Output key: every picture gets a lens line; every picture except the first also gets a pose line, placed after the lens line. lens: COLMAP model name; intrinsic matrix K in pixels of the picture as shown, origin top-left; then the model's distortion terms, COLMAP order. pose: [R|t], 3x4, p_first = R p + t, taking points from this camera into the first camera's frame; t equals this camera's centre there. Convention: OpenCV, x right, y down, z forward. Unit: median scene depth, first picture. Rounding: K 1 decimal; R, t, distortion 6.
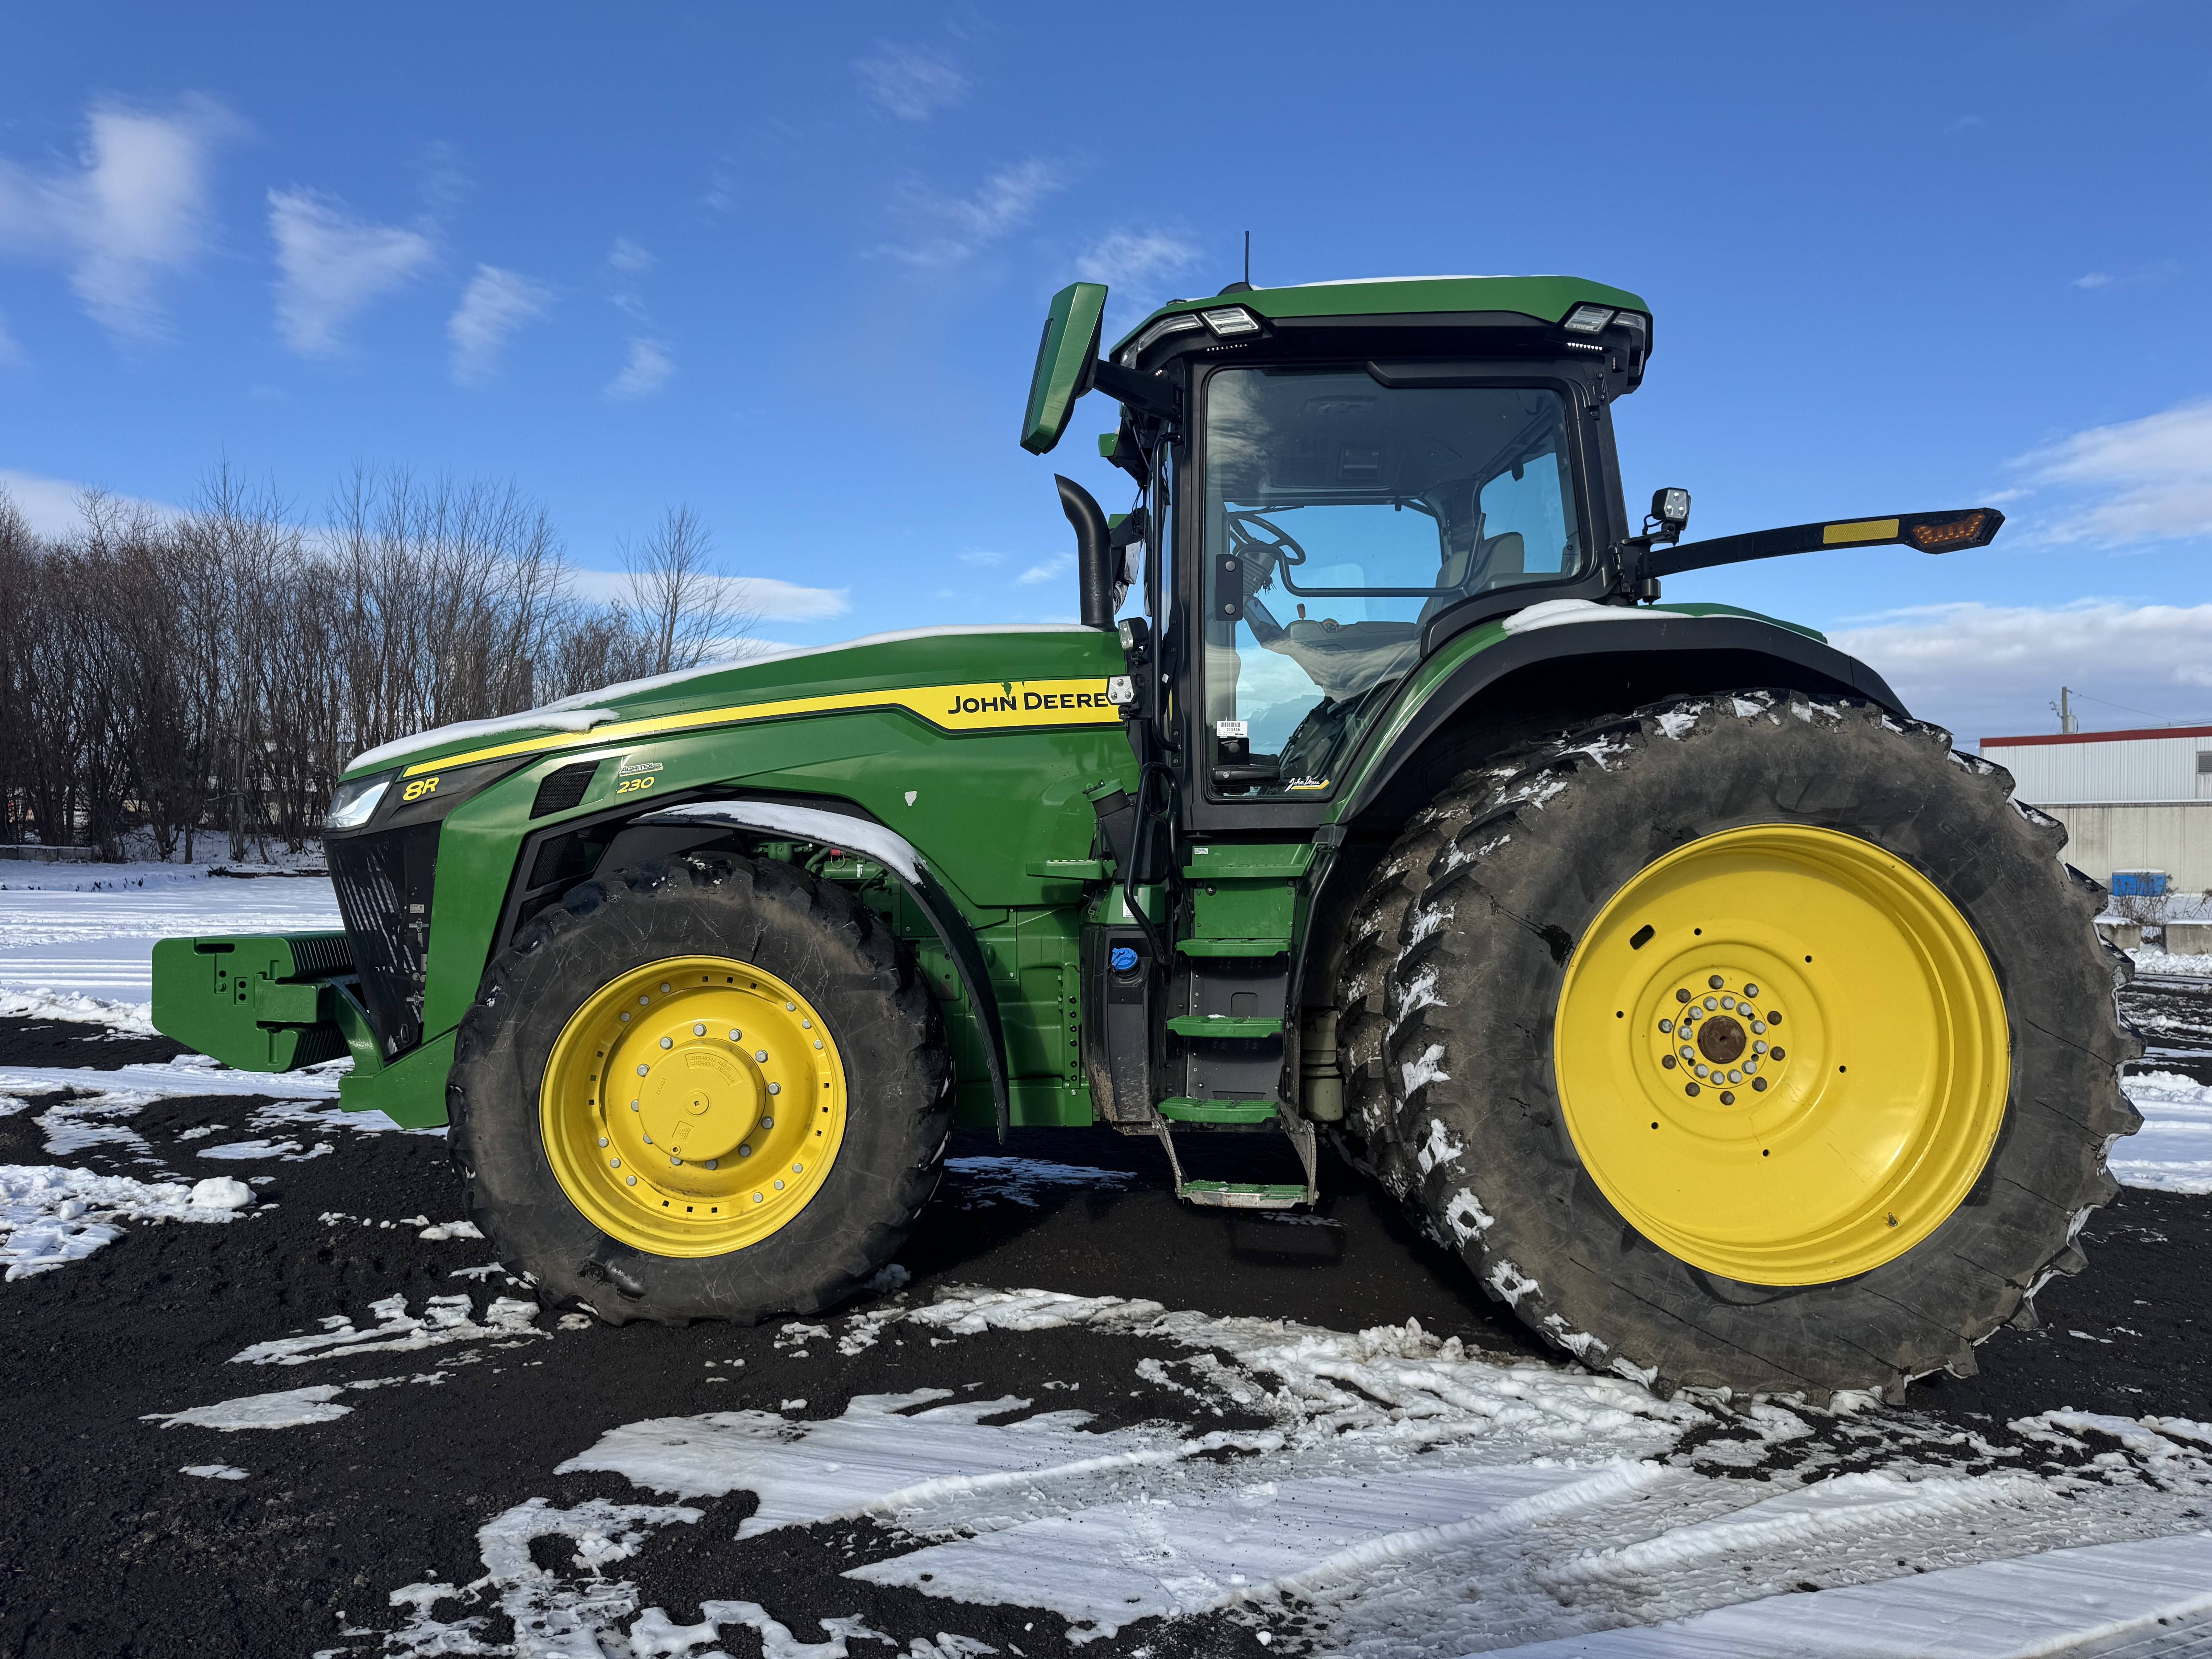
lens RADIAL K [[1563.9, 0, 1106.0], [0, 1563.9, 829.5], [0, 0, 1]] dist [-0.000387, -0.006644]
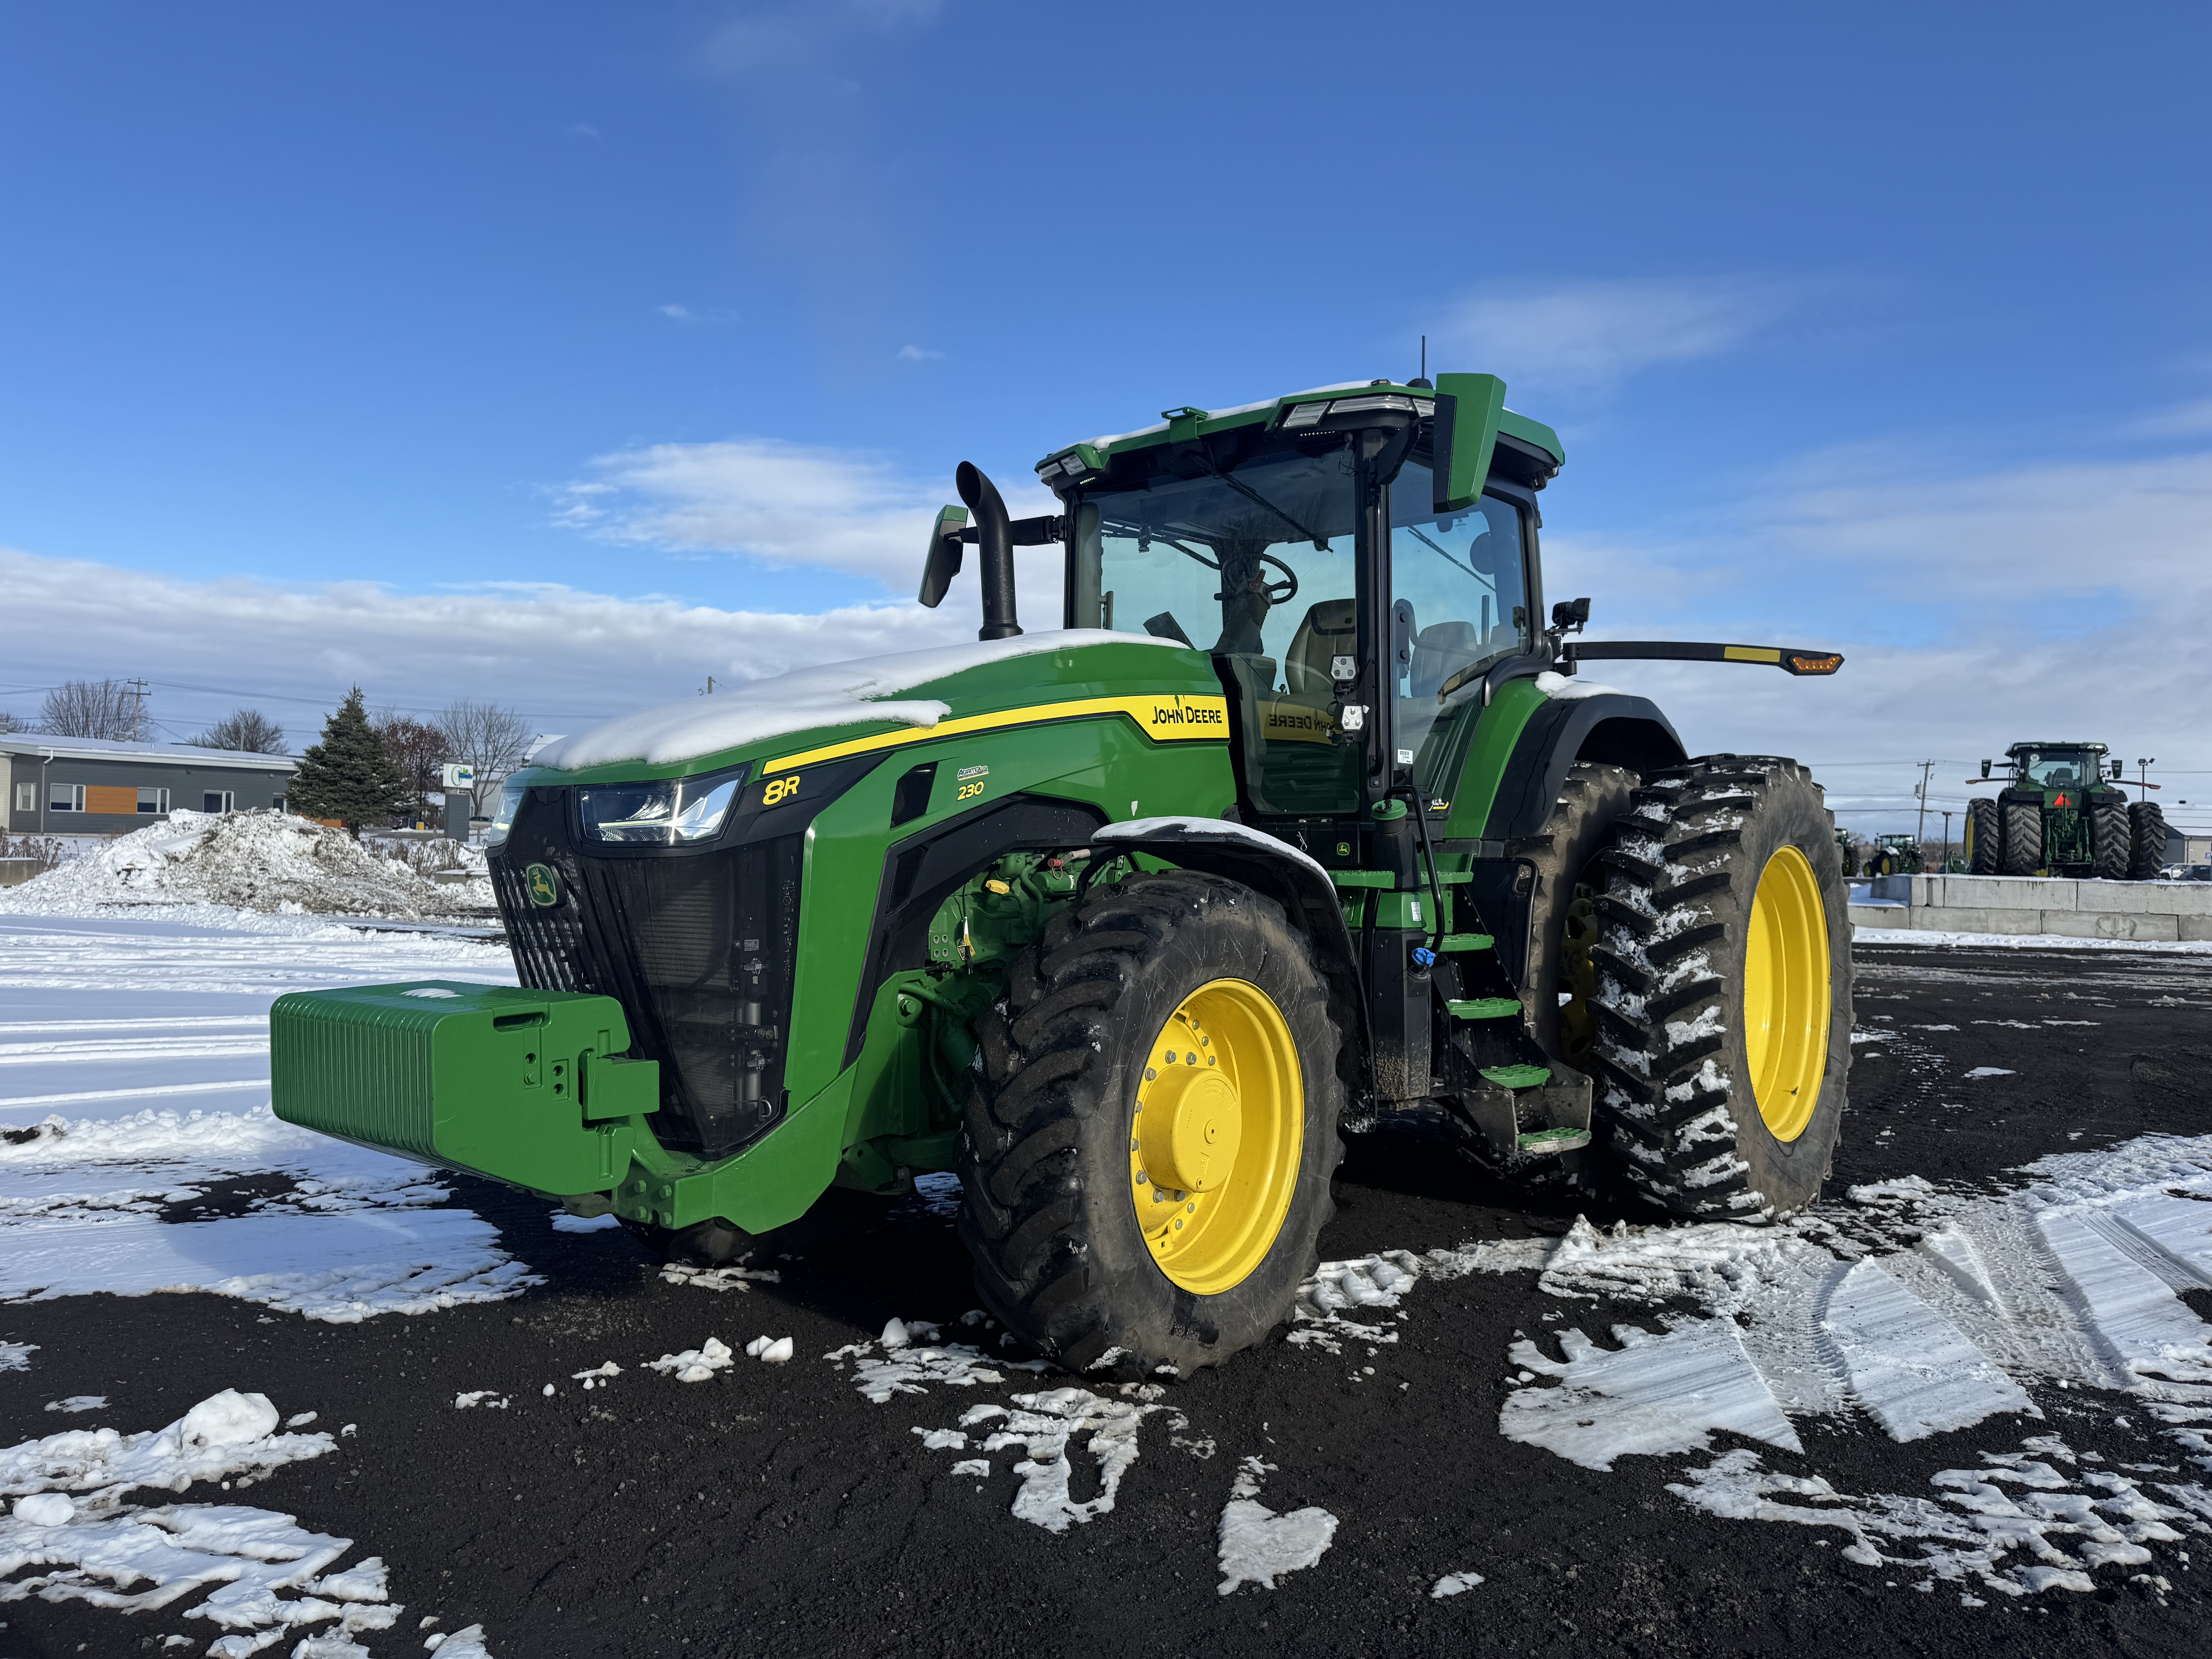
lens RADIAL K [[1552.1, 0, 1119.8], [0, 1552.1, 835.0], [0, 0, 1]] dist [-0.000989, 0.002932]
pose [[0.662860, 0.000678, 0.748743, -1.126846], [-0.022994, 0.999546, 0.019451, -0.028393], [-0.748390, -0.030110, 0.662575, 0.462851]]
